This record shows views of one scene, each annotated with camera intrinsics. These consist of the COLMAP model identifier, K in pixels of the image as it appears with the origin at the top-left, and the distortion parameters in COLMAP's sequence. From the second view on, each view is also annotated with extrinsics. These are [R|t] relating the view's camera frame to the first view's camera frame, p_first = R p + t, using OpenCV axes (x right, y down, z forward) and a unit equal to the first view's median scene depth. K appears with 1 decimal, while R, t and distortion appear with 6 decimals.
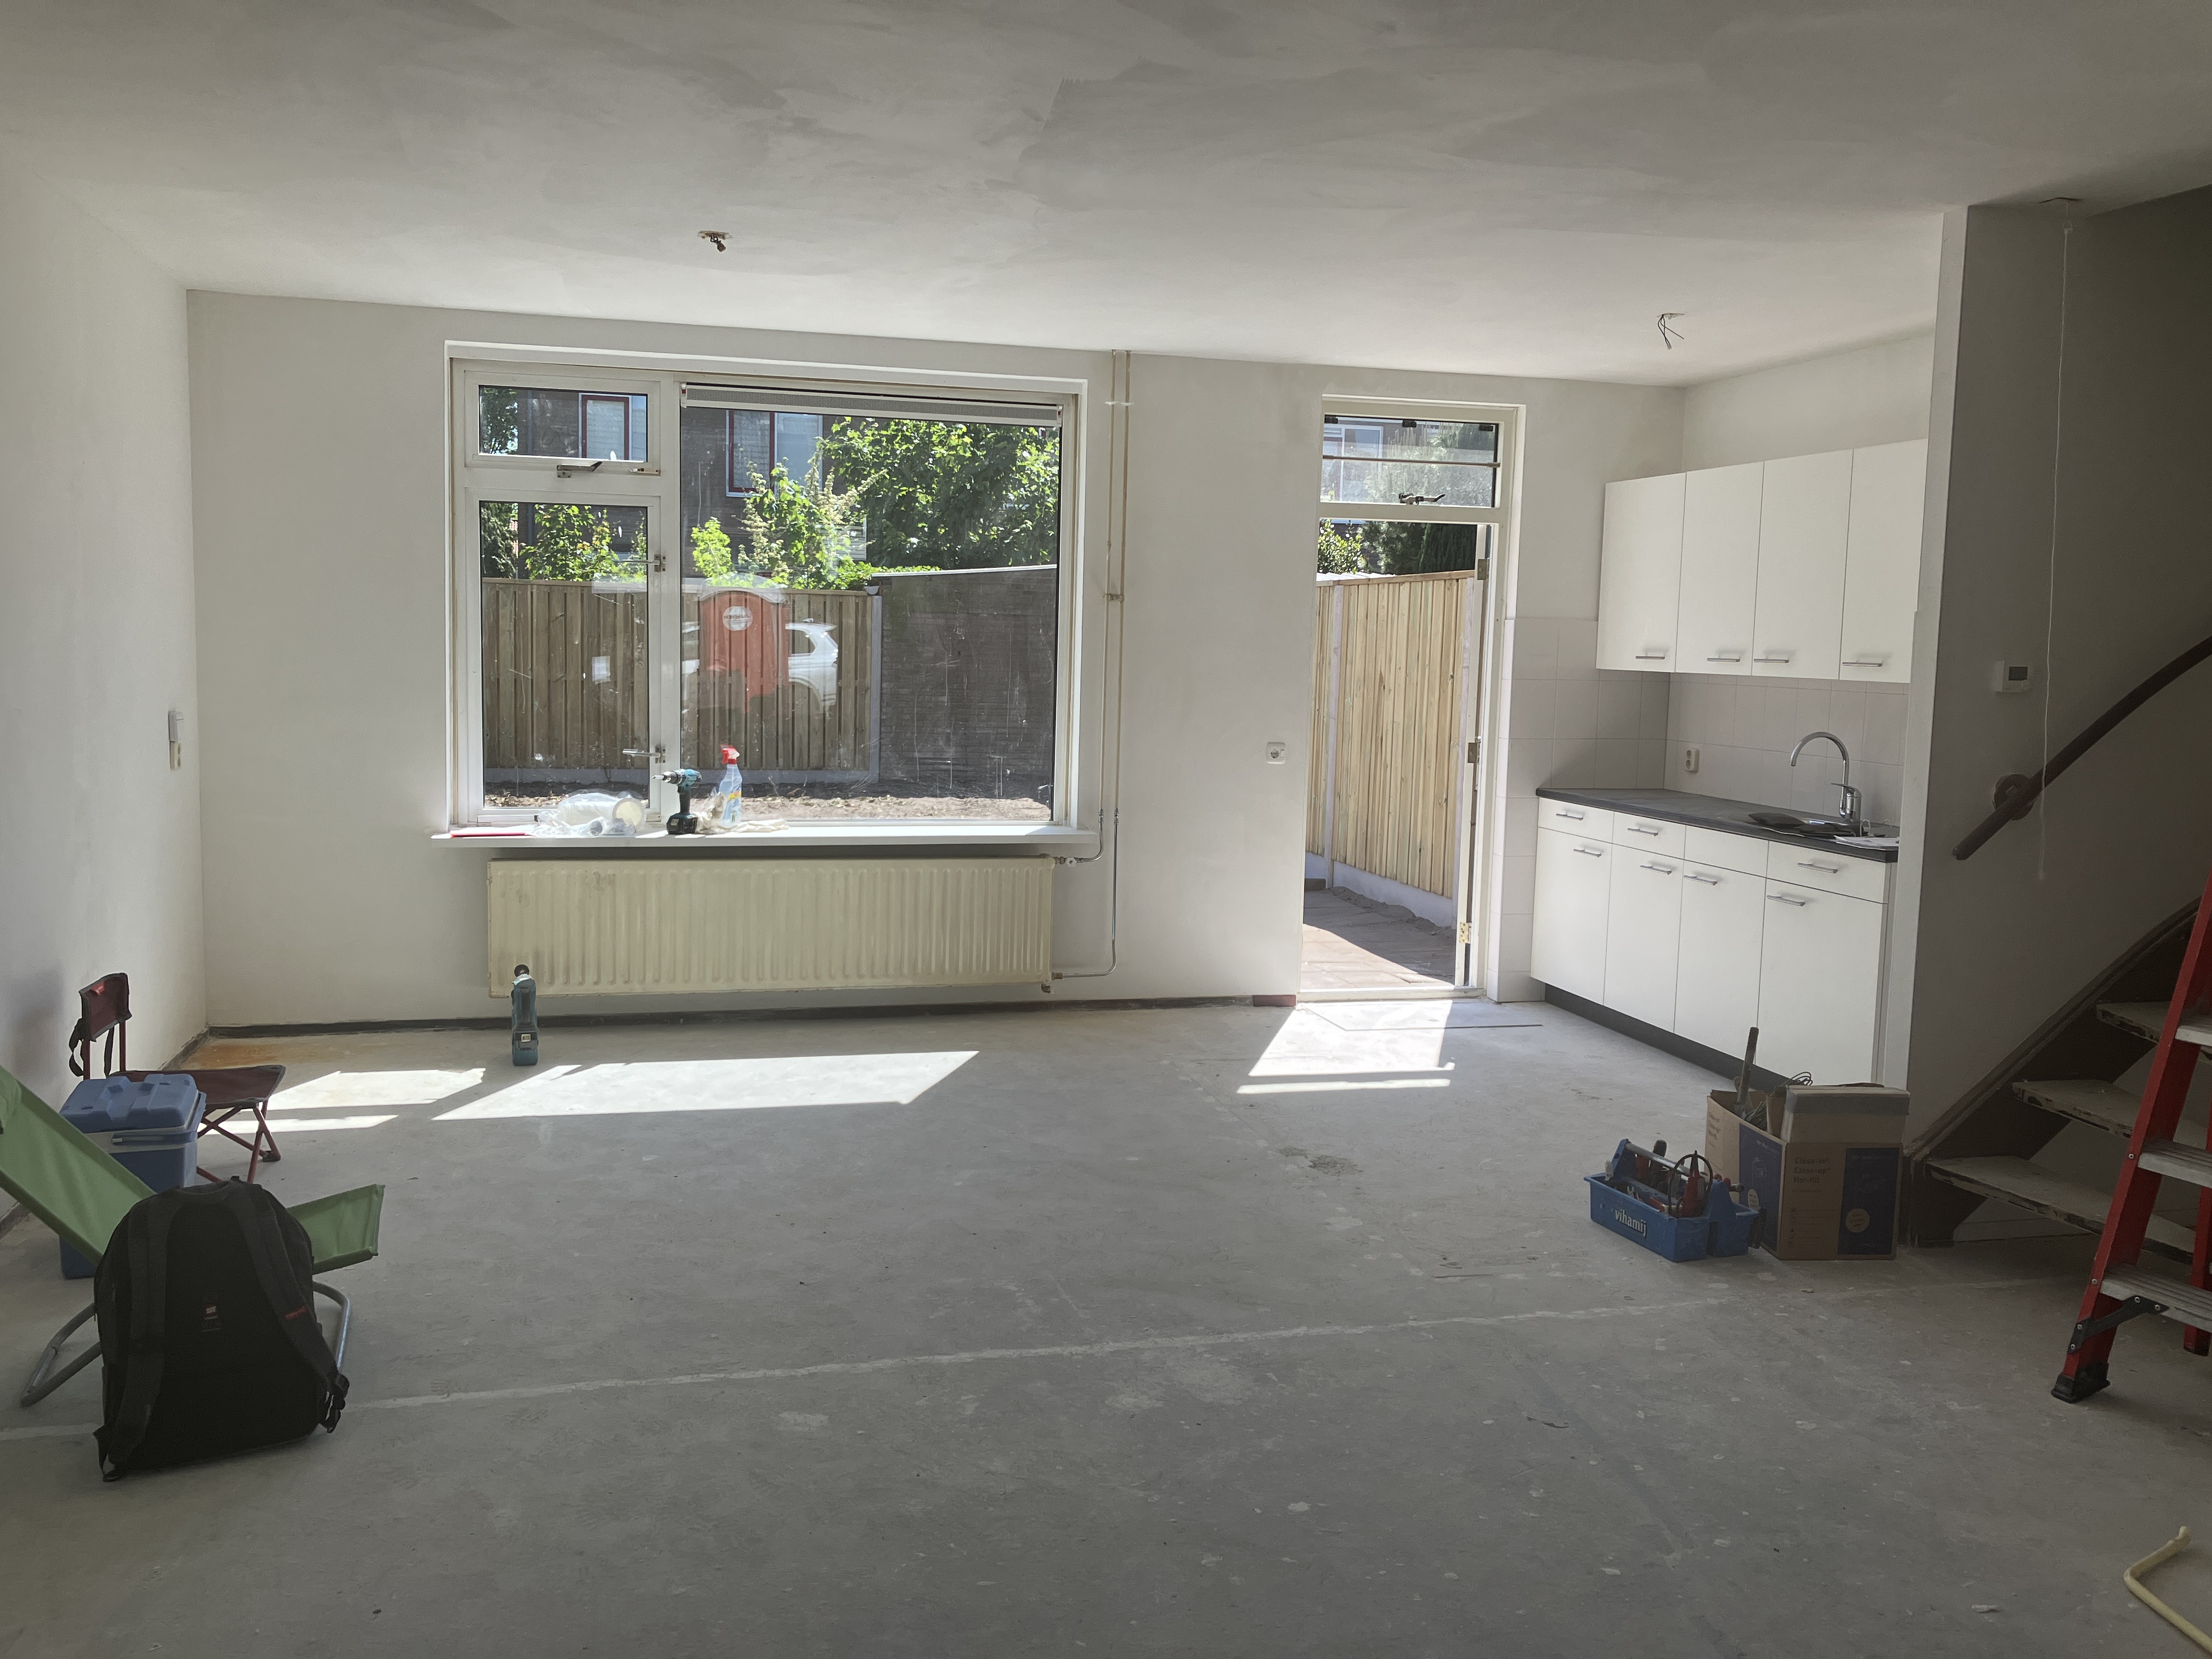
lens RADIAL K [[1801.6, 0, 1105.6], [0, 1801.6, 821.3], [0, 0, 1]] dist [0.004964, 0.001539]
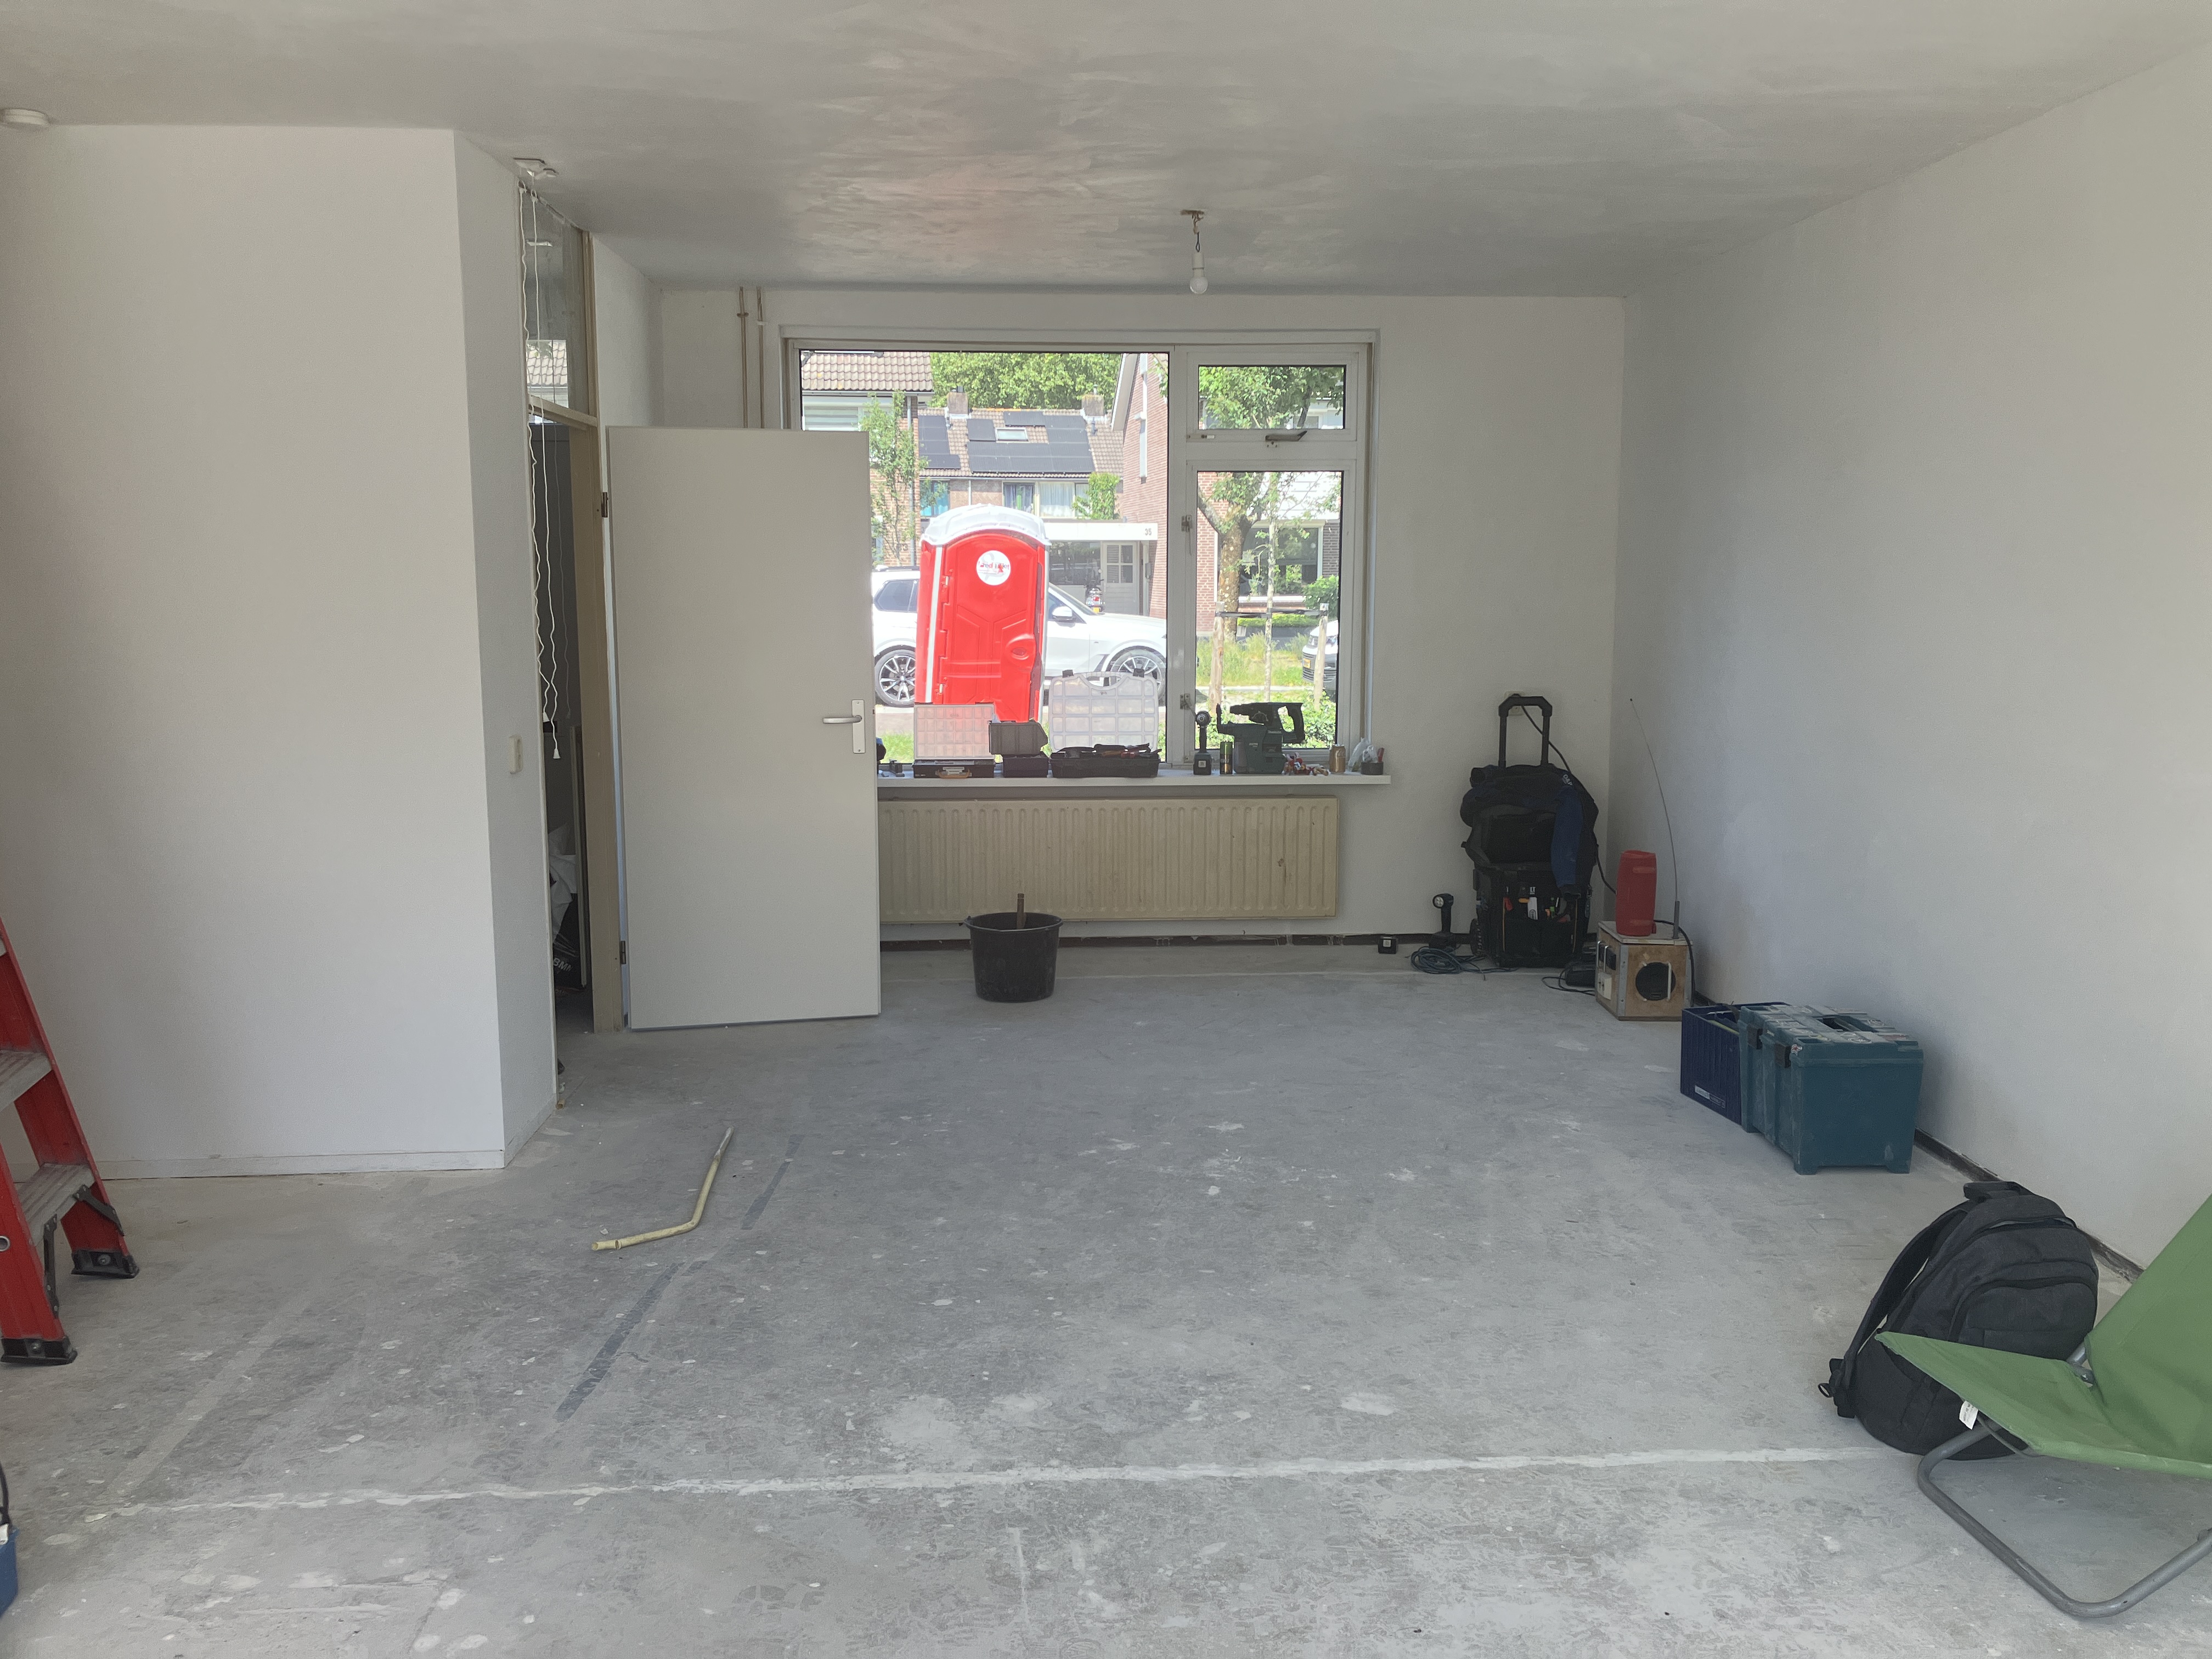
lens RADIAL K [[1801.6, 0, 1108.4], [0, 1801.6, 828.3], [0, 0, 1]] dist [0.004964, 0.001539]
pose [[-0.978094, -0.052247, 0.201498, -0.178802], [0.000361, 0.967563, 0.252631, -0.183676], [-0.208161, 0.247170, -0.946349, 1.586051]]
